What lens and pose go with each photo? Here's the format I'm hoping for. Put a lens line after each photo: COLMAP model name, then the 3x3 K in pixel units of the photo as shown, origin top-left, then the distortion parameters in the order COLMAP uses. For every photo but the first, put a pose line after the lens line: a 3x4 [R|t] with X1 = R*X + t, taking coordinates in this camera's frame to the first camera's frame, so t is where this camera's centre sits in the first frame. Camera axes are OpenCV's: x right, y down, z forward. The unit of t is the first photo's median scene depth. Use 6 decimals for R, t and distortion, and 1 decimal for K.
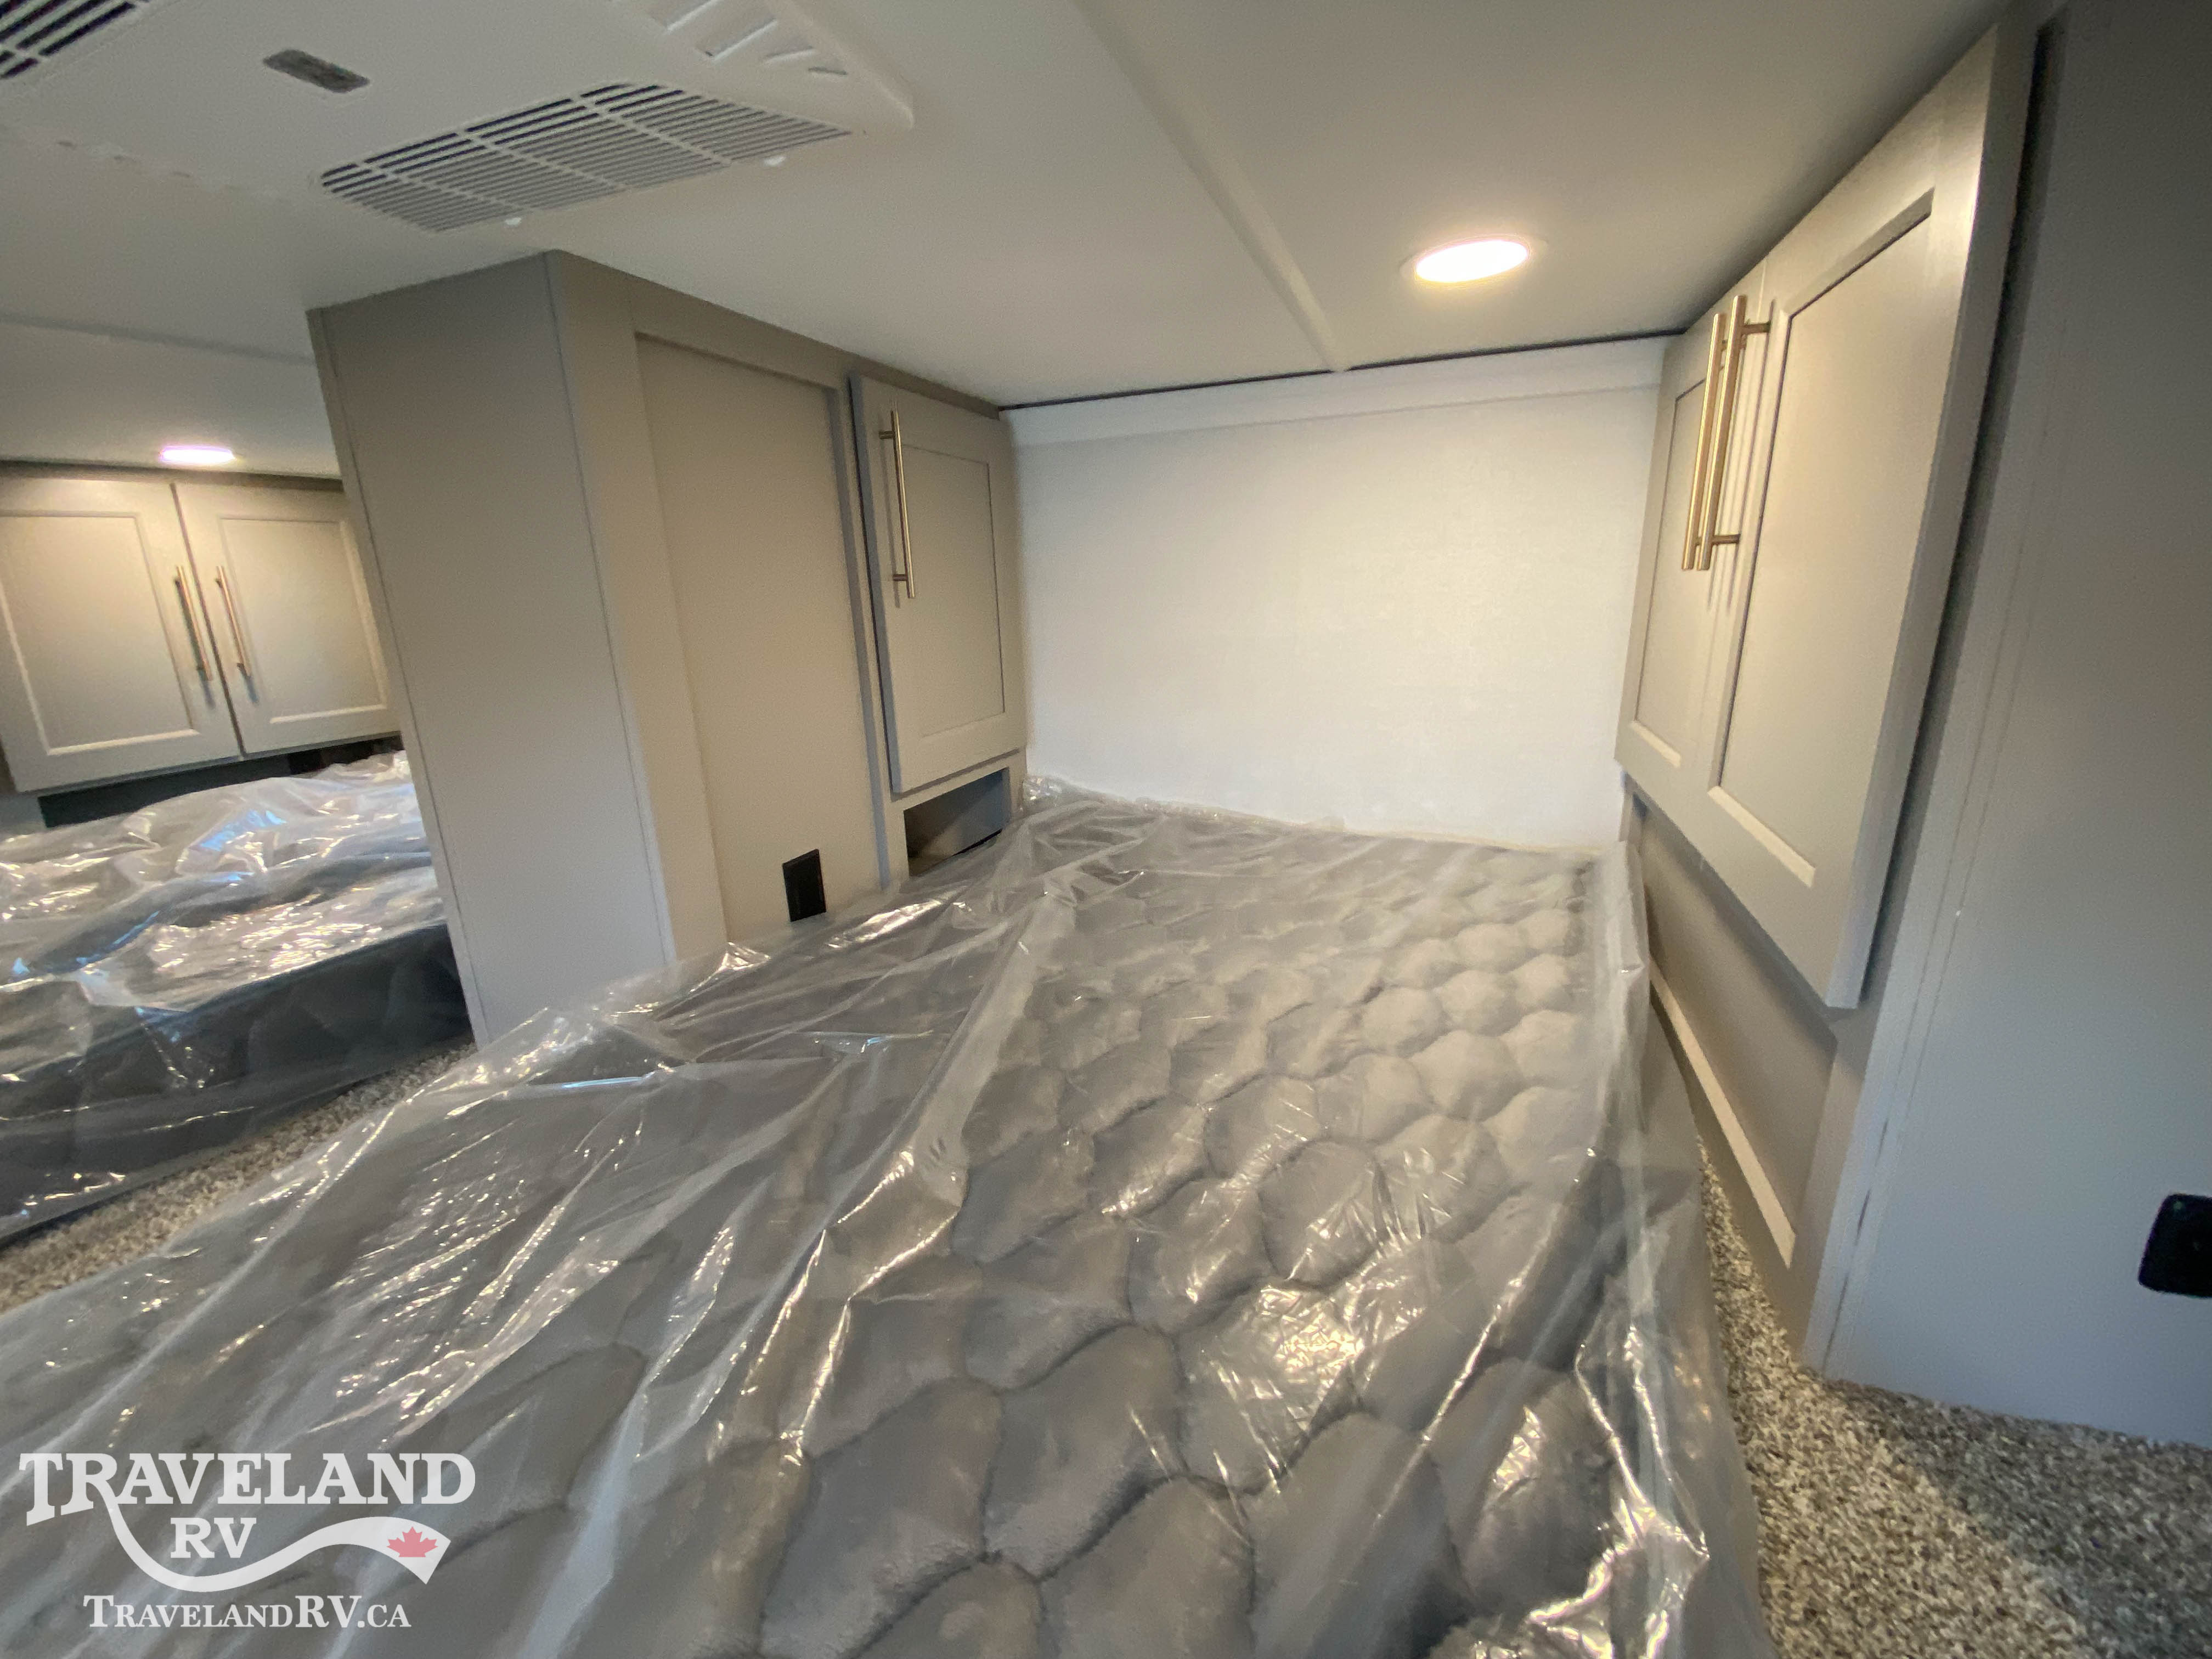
lens RADIAL K [[944.2, 0, 1106.0], [0, 944.2, 829.5], [0, 0, 1]] dist [0.077852, -0.046462]
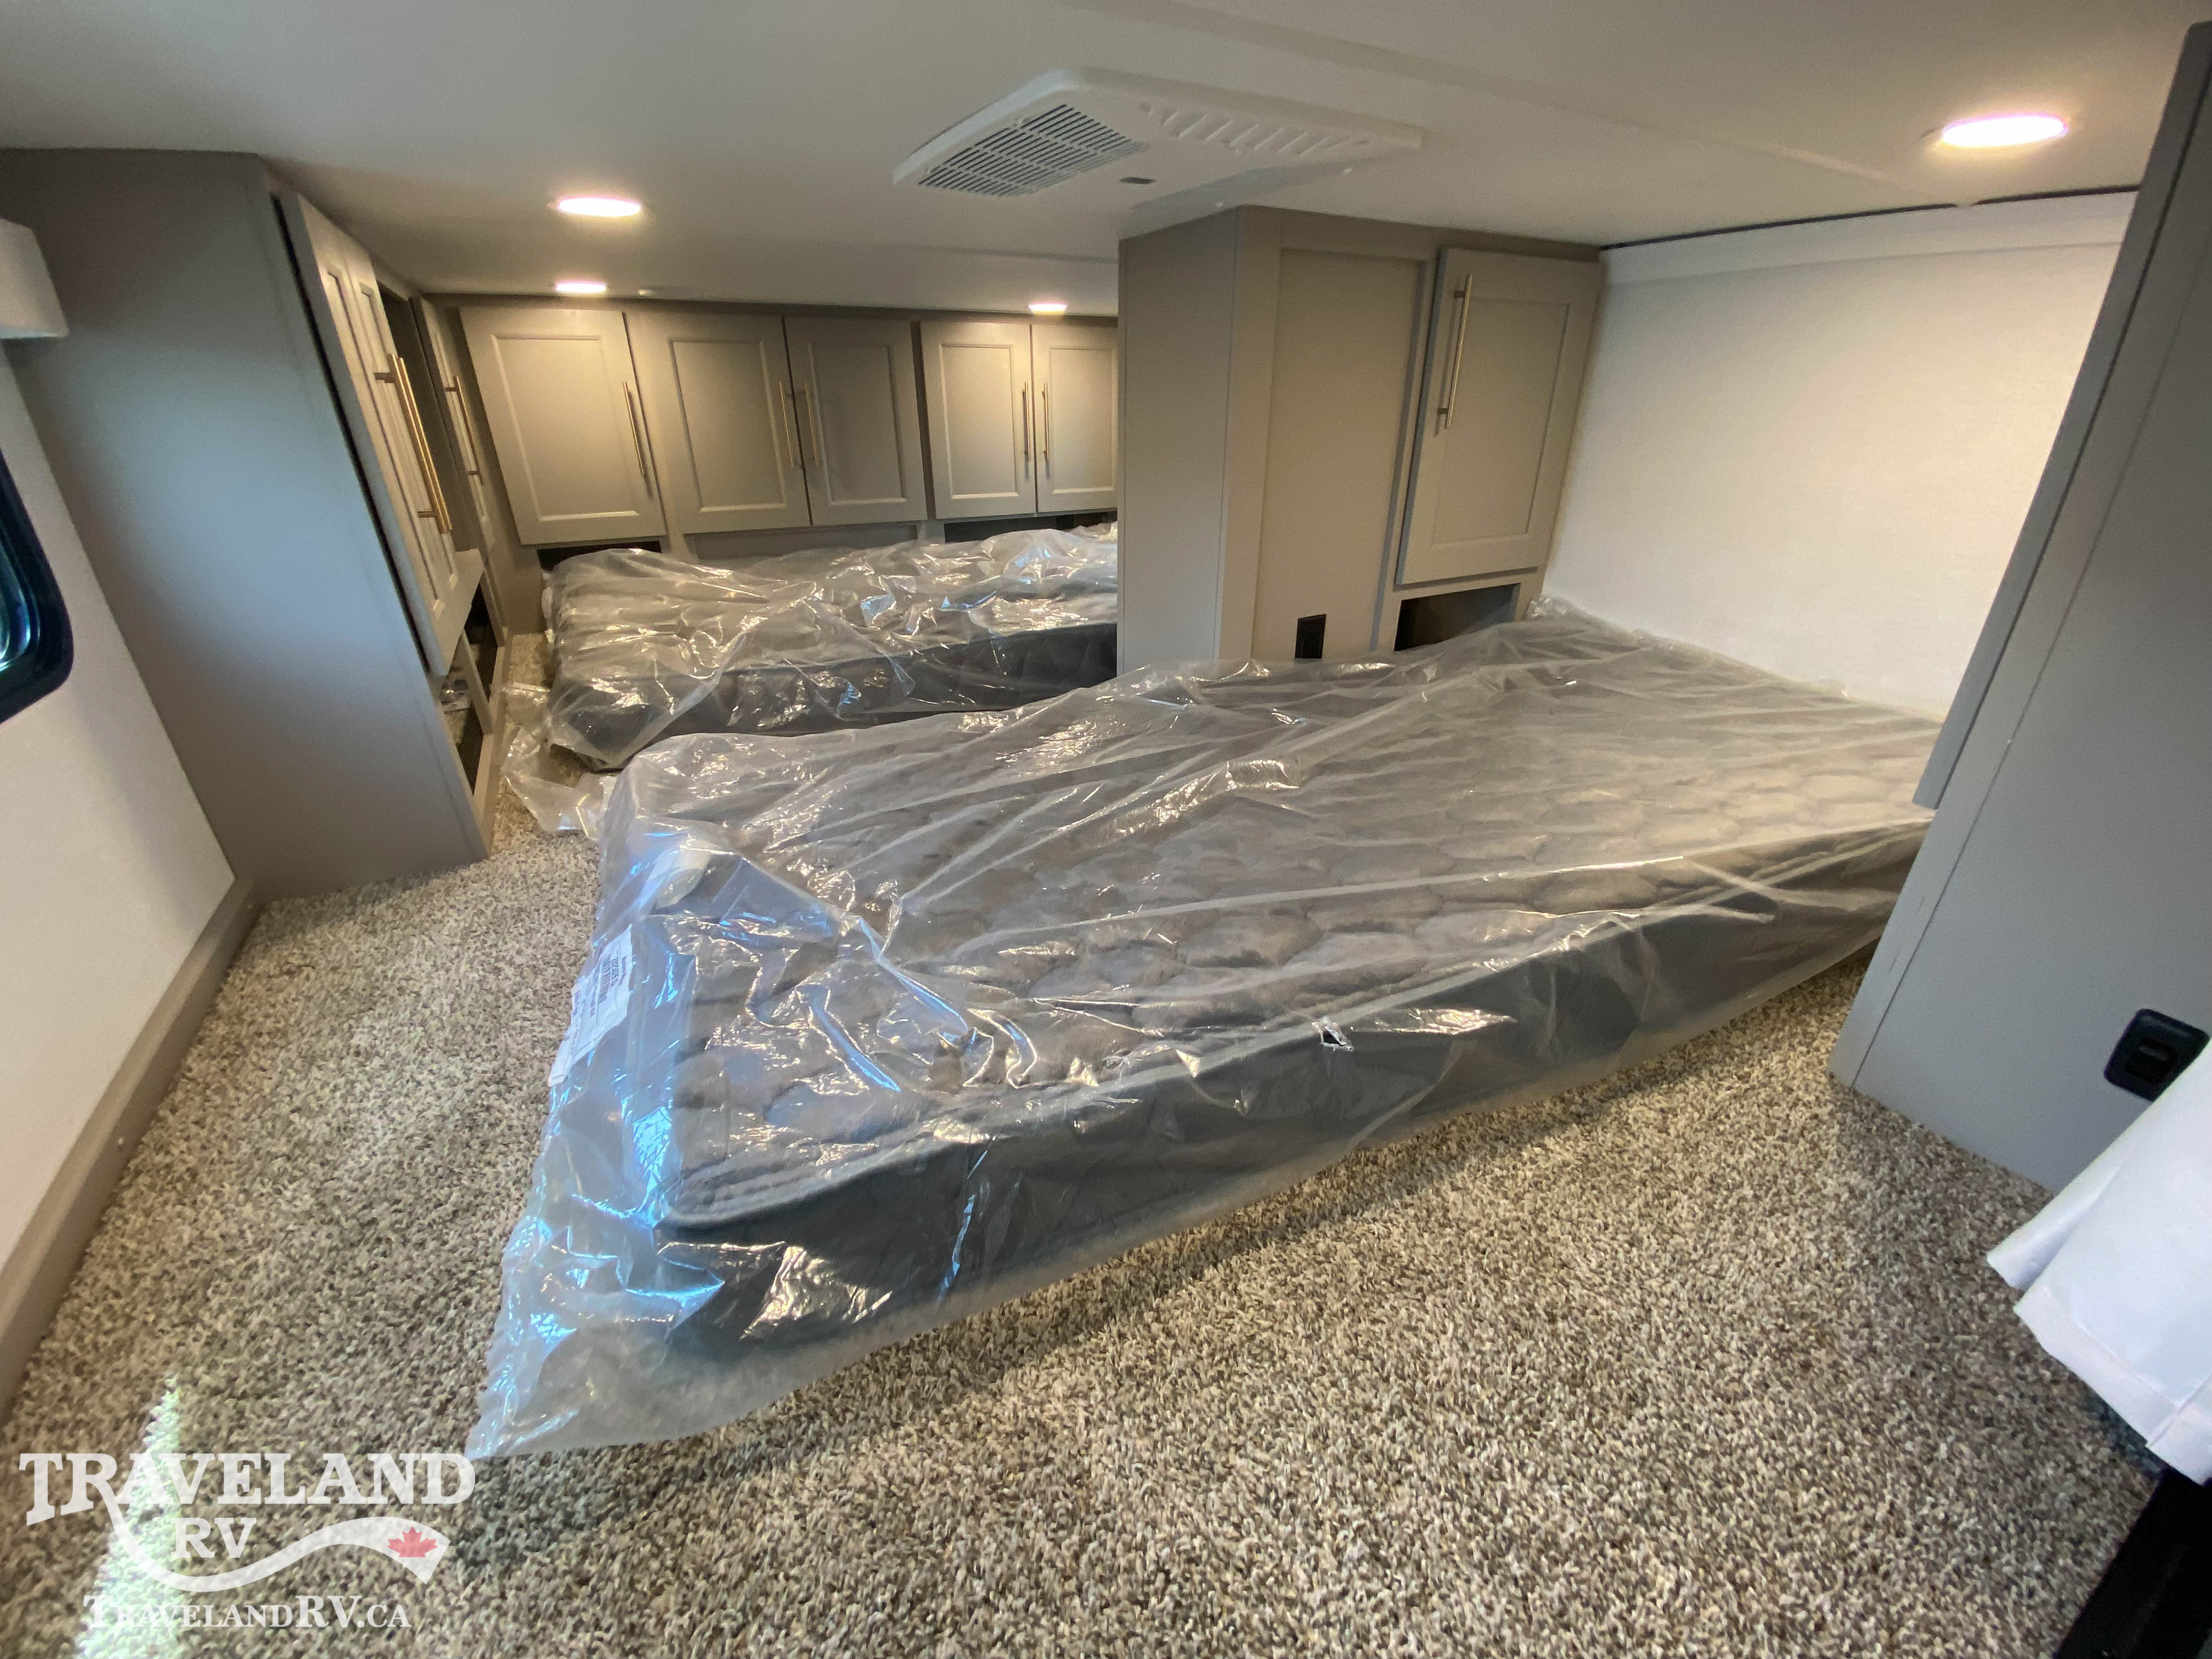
lens RADIAL K [[944.2, 0, 1106.0], [0, 944.2, 829.5], [0, 0, 1]] dist [0.077852, -0.046462]
pose [[0.795945, 0.281843, -0.535757, 0.260590], [-0.183872, 0.955754, 0.229620, 0.056714], [0.576769, -0.084254, 0.812551, -0.344167]]
